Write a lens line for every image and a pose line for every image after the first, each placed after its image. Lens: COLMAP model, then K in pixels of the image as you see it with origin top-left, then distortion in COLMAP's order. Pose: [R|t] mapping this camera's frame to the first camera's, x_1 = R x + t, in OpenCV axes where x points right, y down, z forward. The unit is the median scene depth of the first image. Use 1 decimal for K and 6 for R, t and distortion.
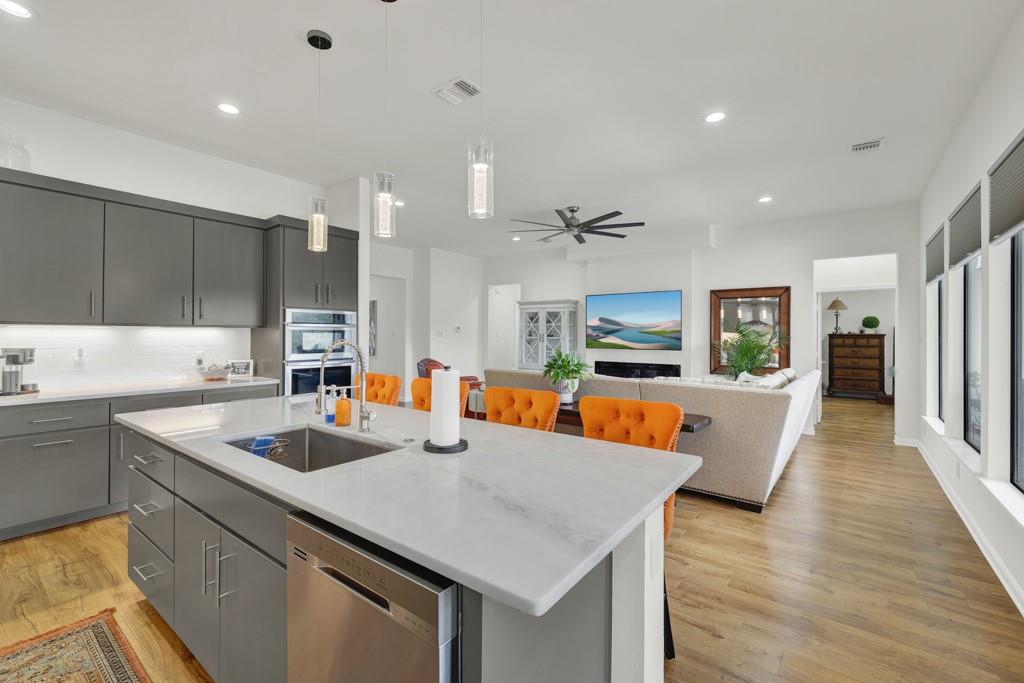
lens RADIAL K [[444.6, 0, 516.8], [0, 444.6, 328.1], [0, 0, 1]] dist [0.016554, 0.000153]
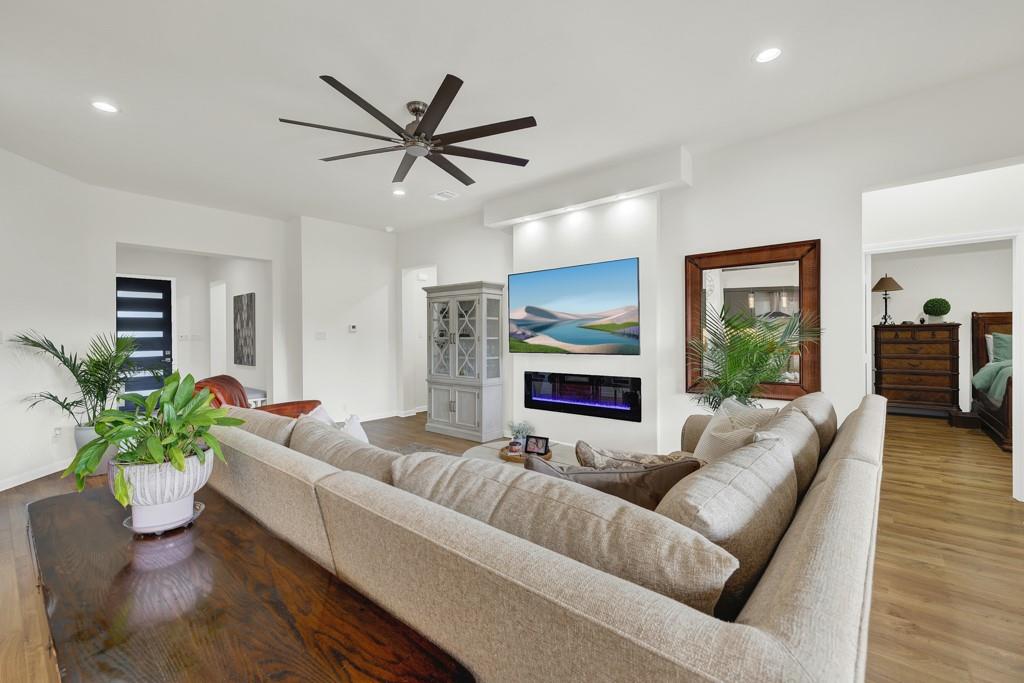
lens RADIAL K [[441.2, 0, 512.4], [0, 441.2, 339.1], [0, 0, 1]] dist [0.000421, 0.000298]
pose [[0.998201, -0.018571, -0.057010, 0.199044], [0.019898, 0.999542, 0.022791, 0.009310], [0.056561, -0.023884, 0.998113, 0.328995]]
